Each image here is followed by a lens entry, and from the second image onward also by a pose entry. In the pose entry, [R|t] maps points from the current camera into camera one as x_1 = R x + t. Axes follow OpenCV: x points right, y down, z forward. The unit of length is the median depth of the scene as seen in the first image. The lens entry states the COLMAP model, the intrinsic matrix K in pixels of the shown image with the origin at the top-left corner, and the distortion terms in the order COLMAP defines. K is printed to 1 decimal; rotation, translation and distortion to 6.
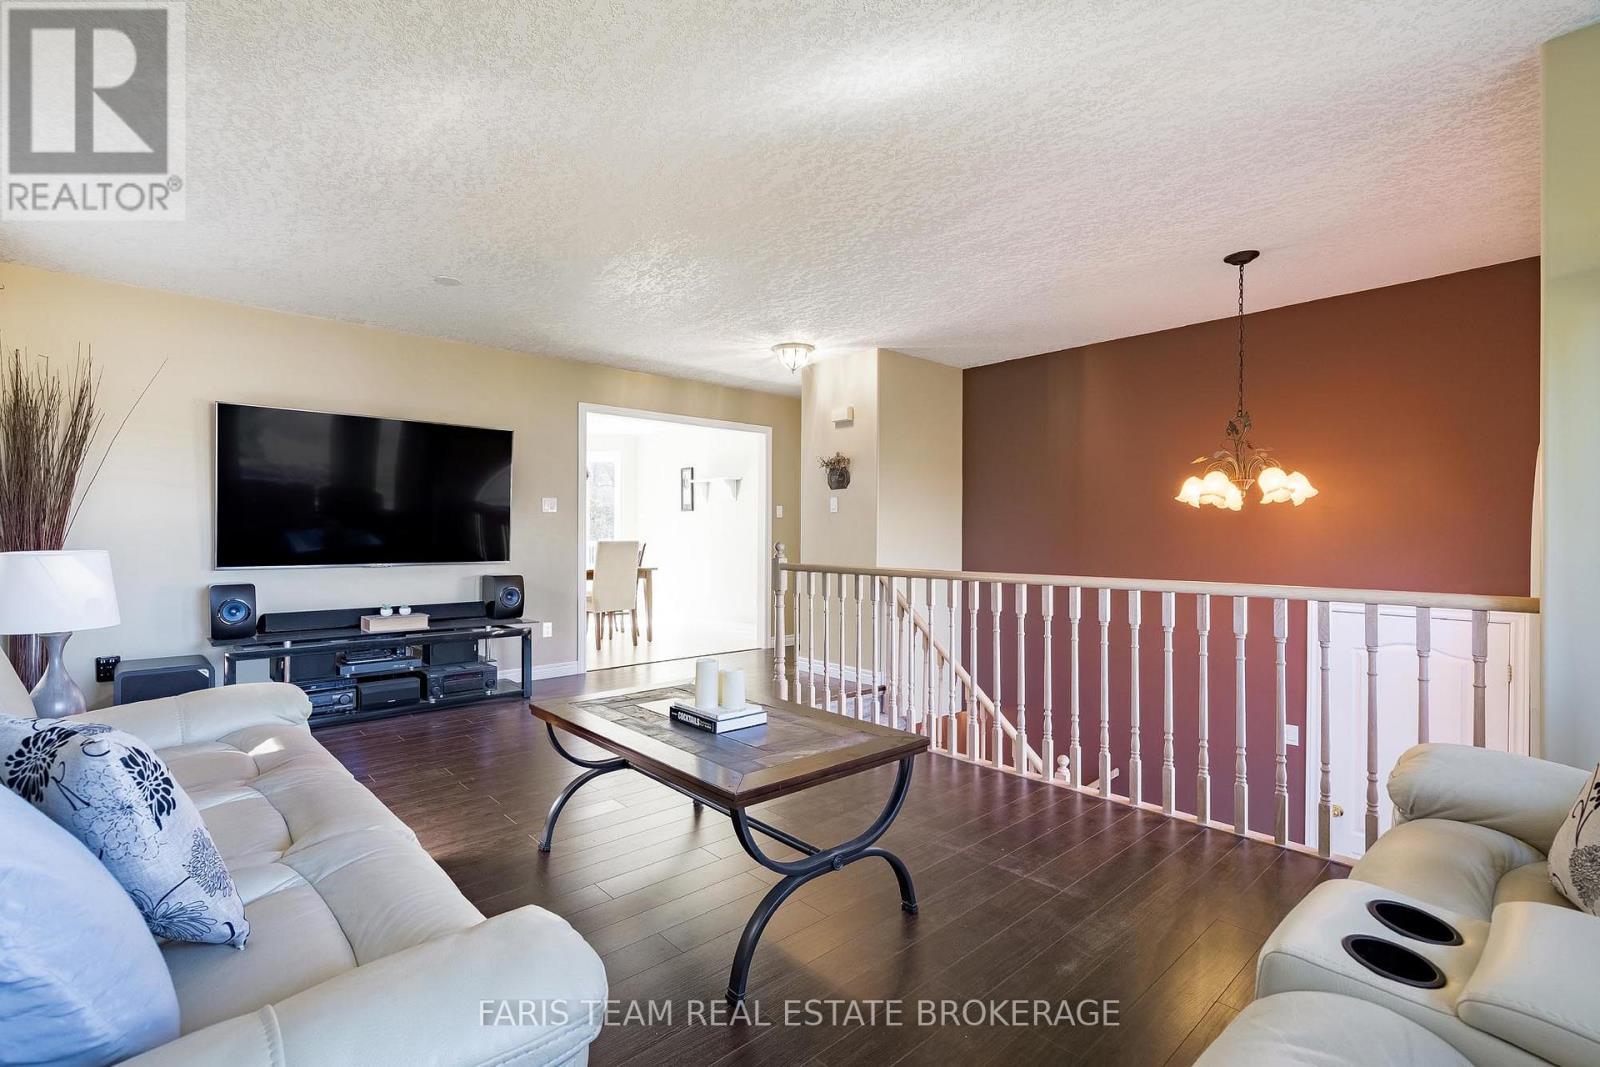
lens RADIAL K [[727.1, 0, 790.8], [0, 727.1, 532.7], [0, 0, 1]] dist [-0.003681, 0.000090]
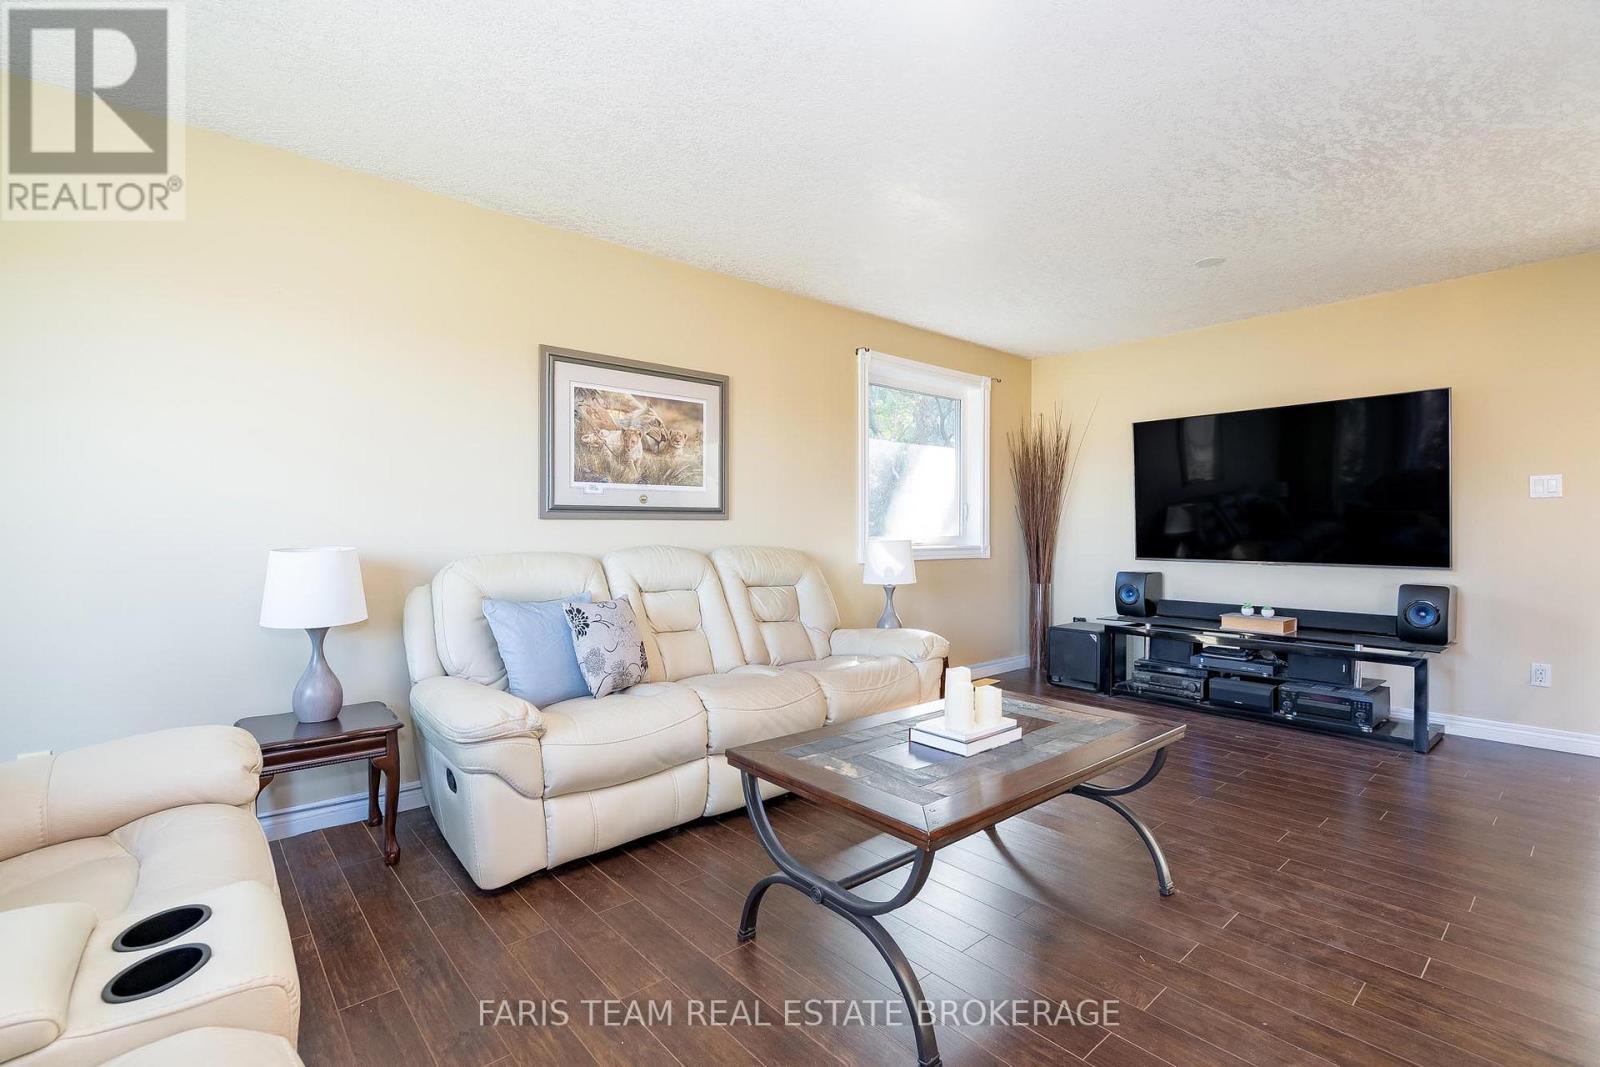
lens RADIAL K [[727.1, 0, 803.8], [0, 727.1, 529.0], [0, 0, 1]] dist [-0.003681, 0.000090]
pose [[-0.016524, 0.001692, -0.999862, 0.414401], [0.001722, 0.999997, 0.001664, -0.002348], [0.999862, -0.001694, -0.016527, 0.423587]]
